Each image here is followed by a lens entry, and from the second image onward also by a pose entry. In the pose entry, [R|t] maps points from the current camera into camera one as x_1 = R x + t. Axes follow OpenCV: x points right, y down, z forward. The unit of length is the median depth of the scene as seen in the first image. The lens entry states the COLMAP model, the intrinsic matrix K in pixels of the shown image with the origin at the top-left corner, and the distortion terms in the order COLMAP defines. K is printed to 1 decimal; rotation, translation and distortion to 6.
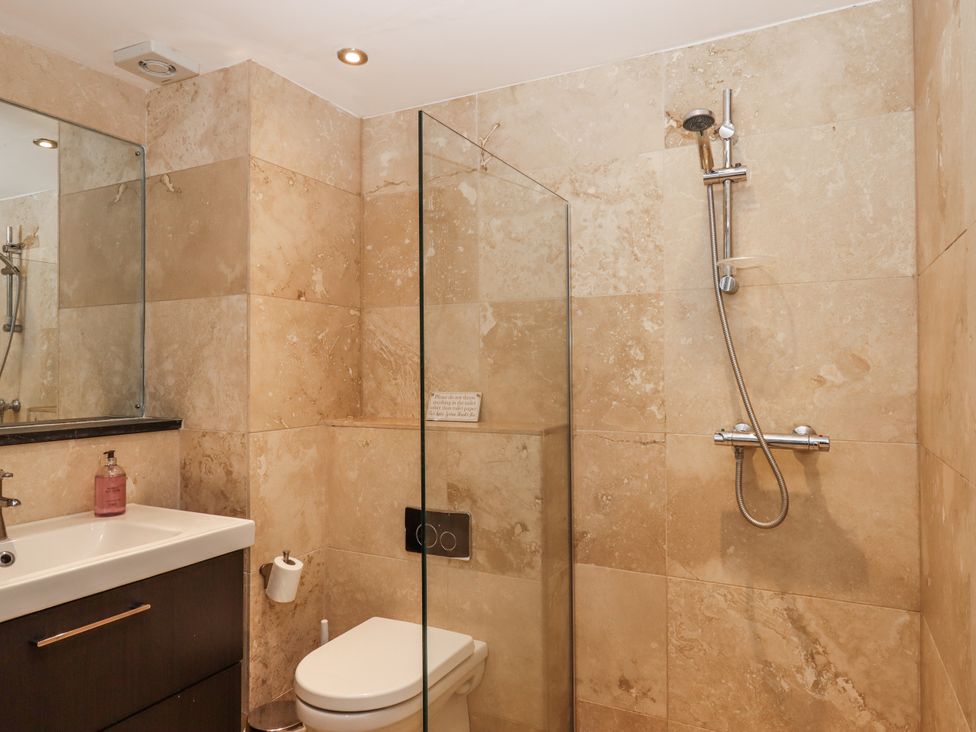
lens RADIAL K [[661.0, 0, 497.9], [0, 661.0, 361.2], [0, 0, 1]] dist [0.004816, -0.011274]
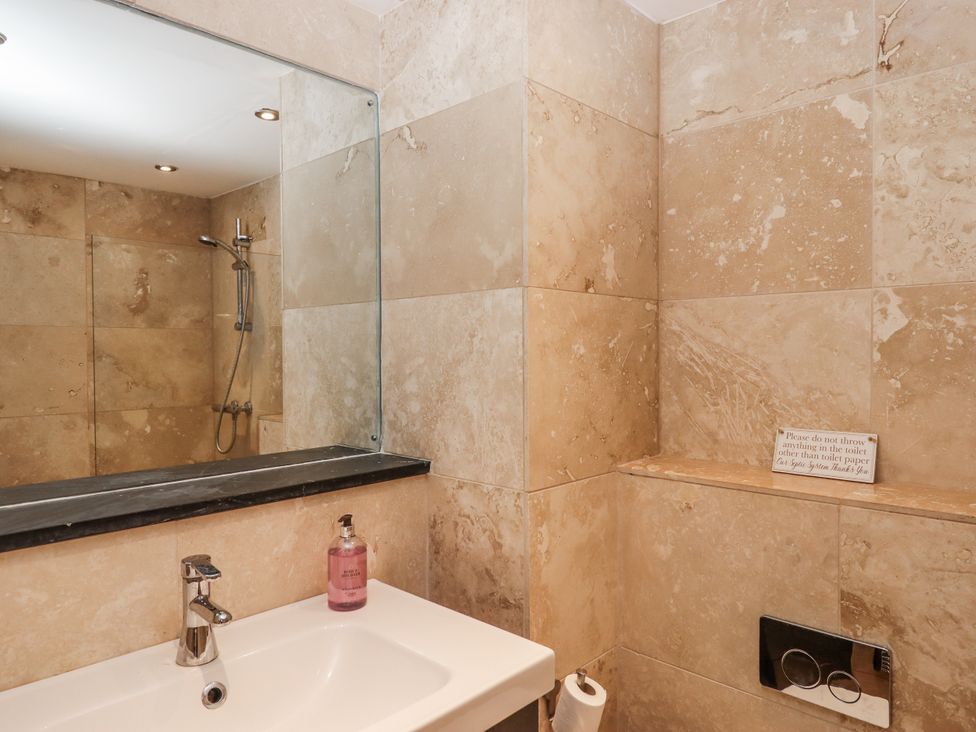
lens RADIAL K [[661.0, 0, 484.3], [0, 661.0, 365.5], [0, 0, 1]] dist [0.004816, -0.011274]
pose [[0.954850, 0.006135, -0.297027, -0.195548], [0.005003, 0.999313, 0.036723, -0.042270], [0.297048, -0.036551, 0.954163, 0.309478]]
